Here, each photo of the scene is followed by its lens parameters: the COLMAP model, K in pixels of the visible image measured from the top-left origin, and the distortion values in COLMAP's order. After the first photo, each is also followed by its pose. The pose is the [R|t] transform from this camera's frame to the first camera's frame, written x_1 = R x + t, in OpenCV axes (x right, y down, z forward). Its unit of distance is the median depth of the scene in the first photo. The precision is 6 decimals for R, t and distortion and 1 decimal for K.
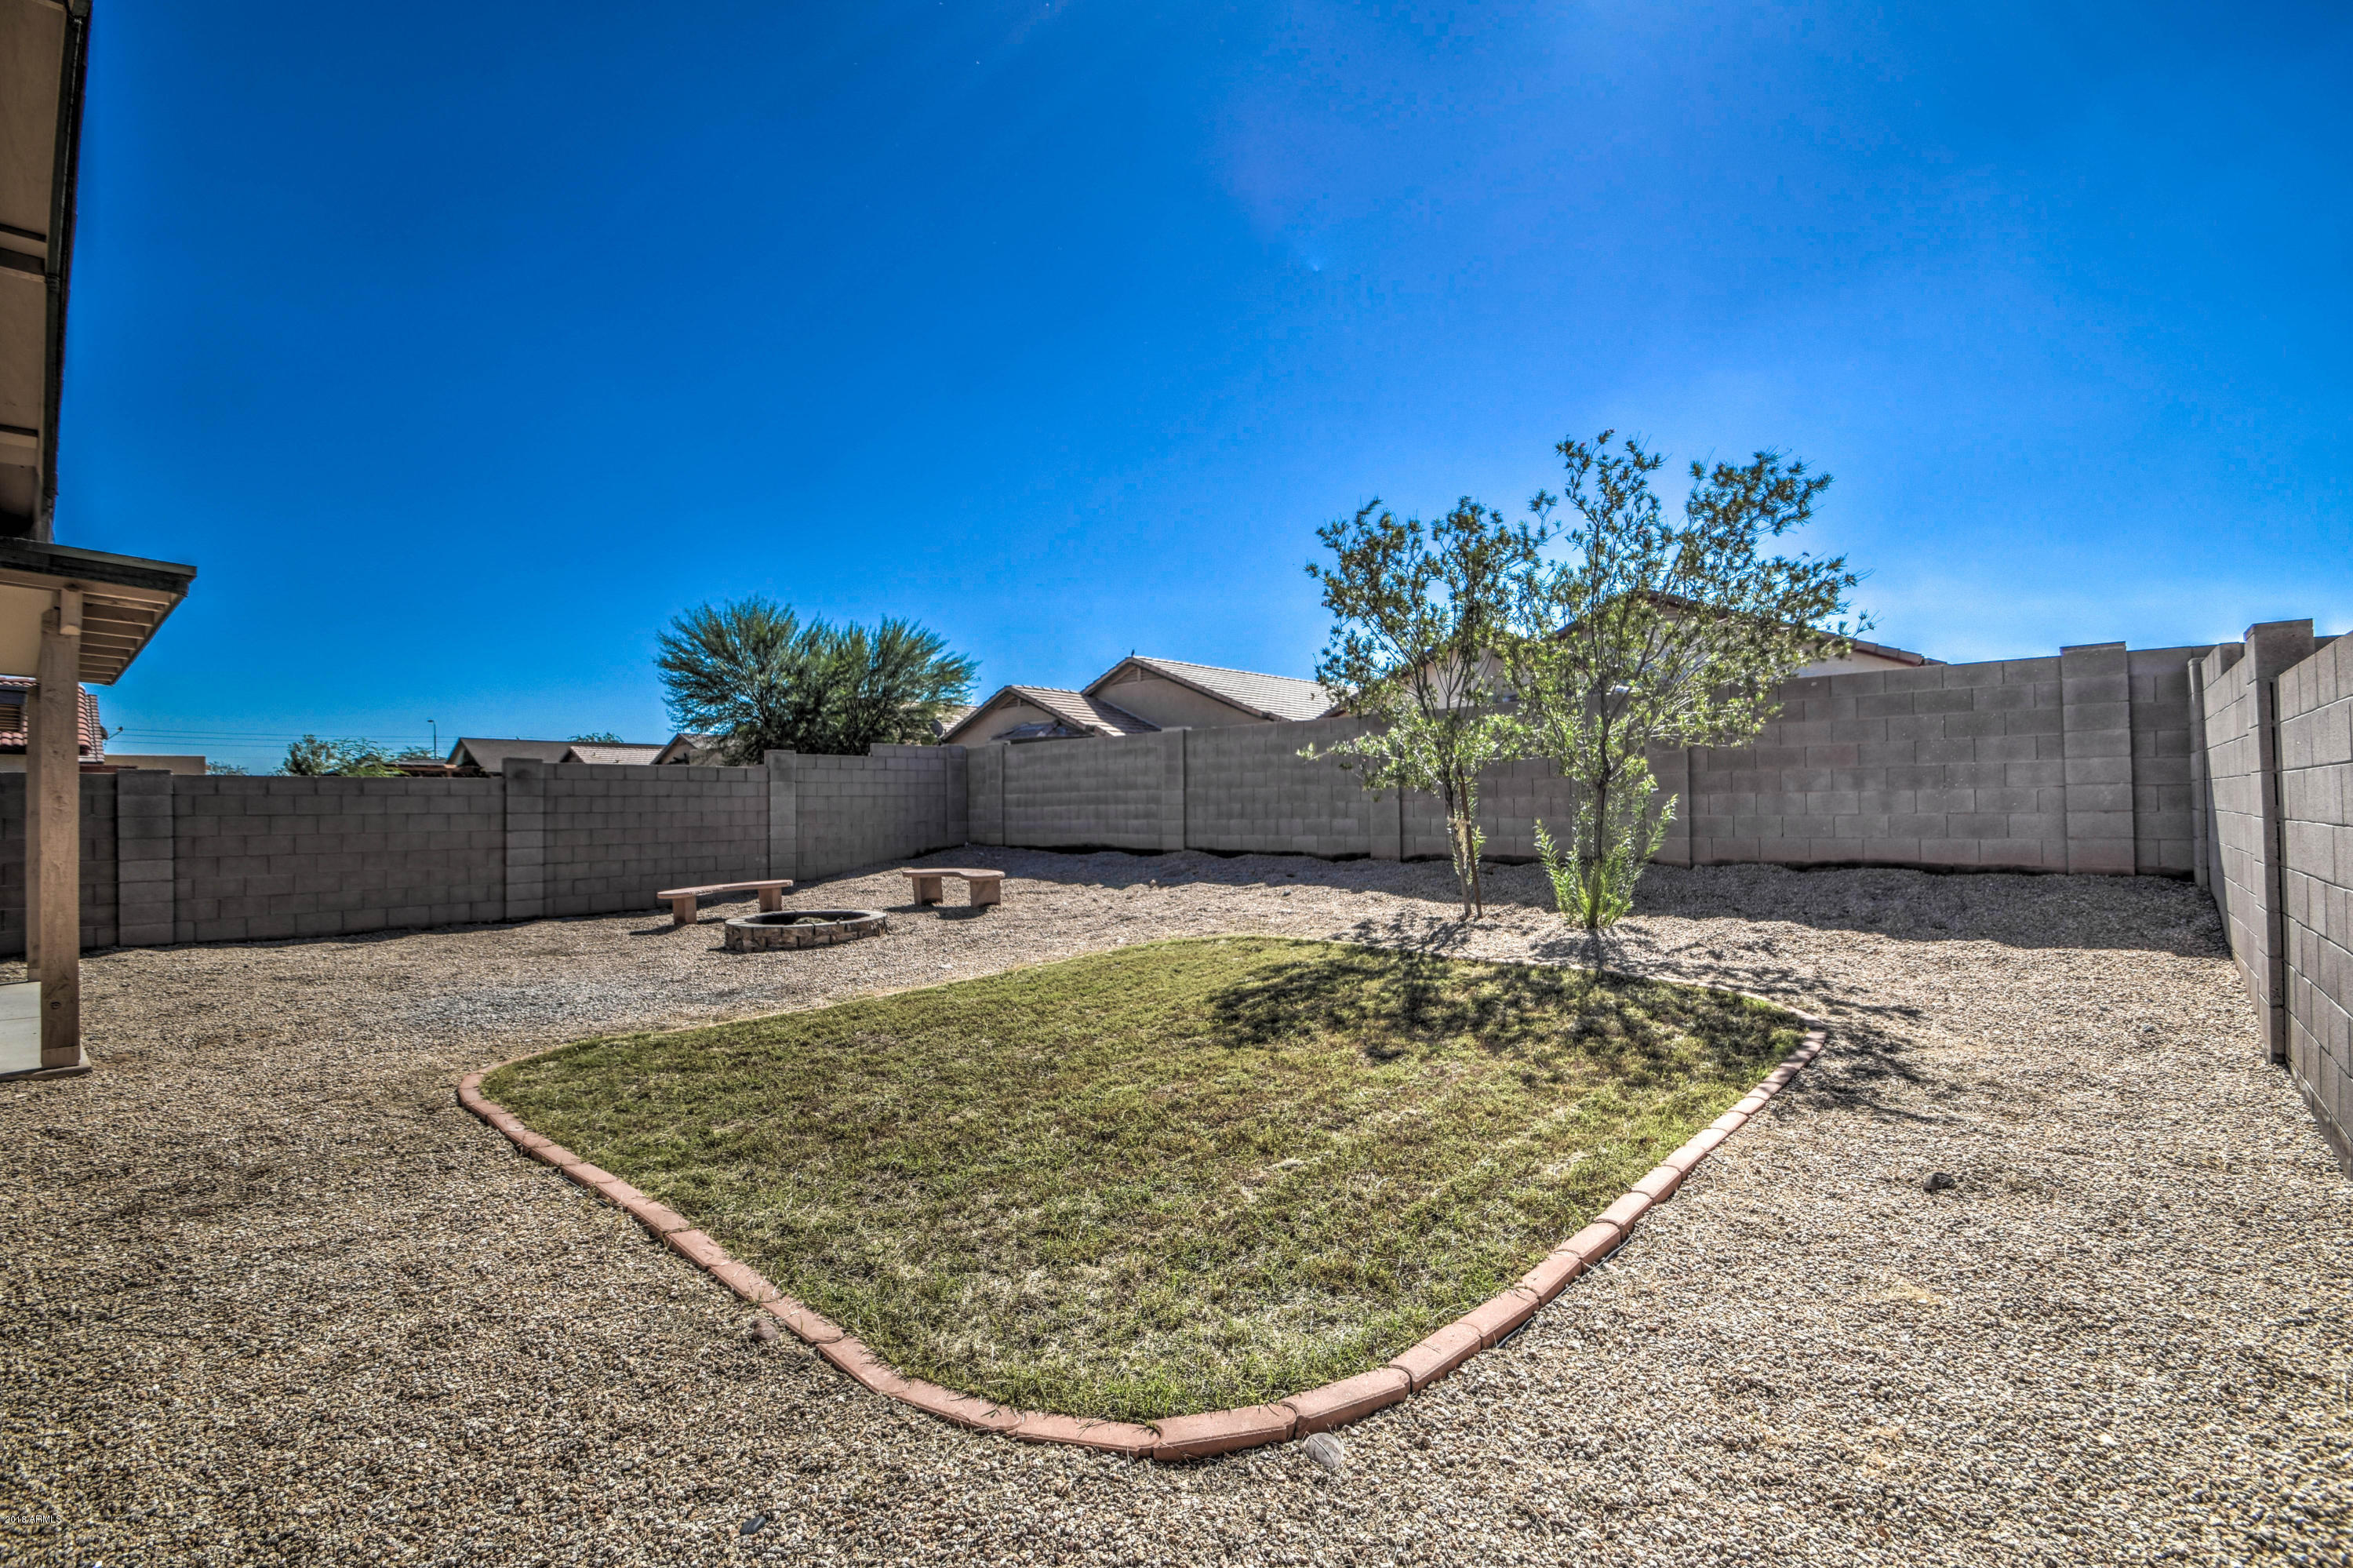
lens RADIAL K [[1055.9, 0, 1172.5], [0, 1055.9, 785.9], [0, 0, 1]] dist [-0.004910, -0.003432]
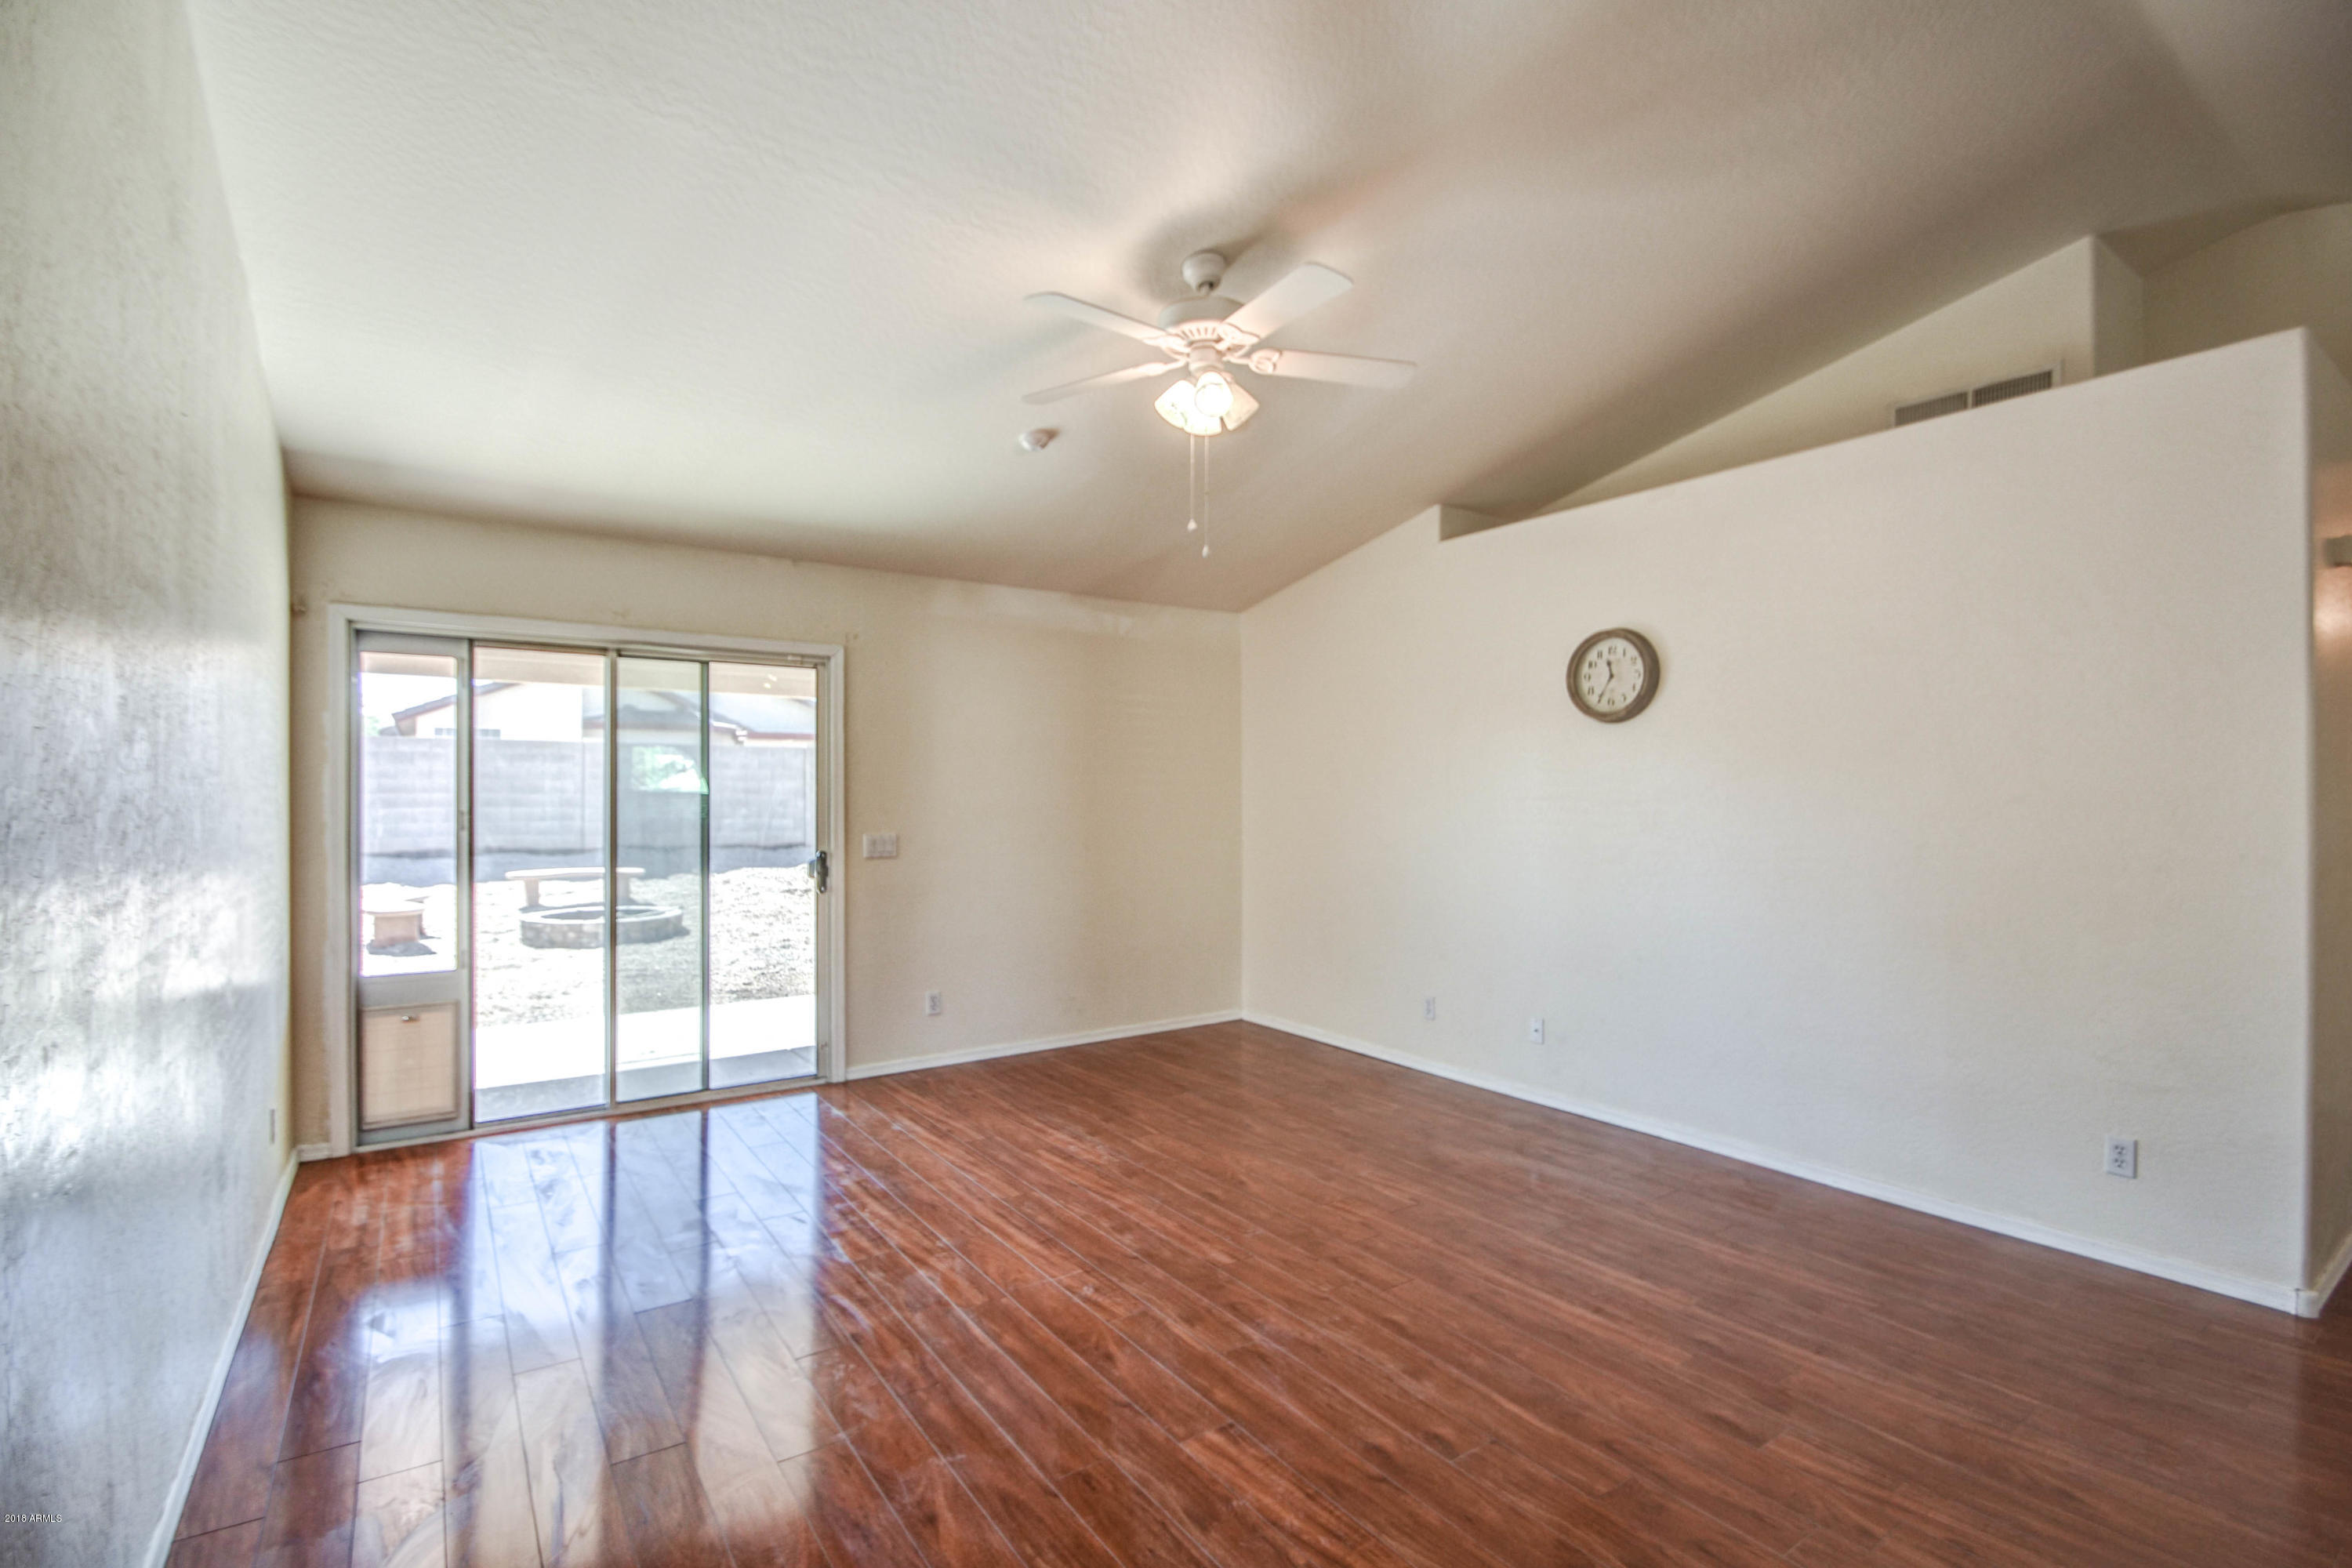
lens RADIAL K [[1055.4, 0, 1178.8], [0, 1055.4, 791.9], [0, 0, 1]] dist [-0.004910, -0.003432]
pose [[0.213443, 0.029766, 0.976502, -0.988753], [-0.014351, 0.999523, -0.027331, 0.023363], [-0.976850, -0.008181, 0.213768, 0.172282]]
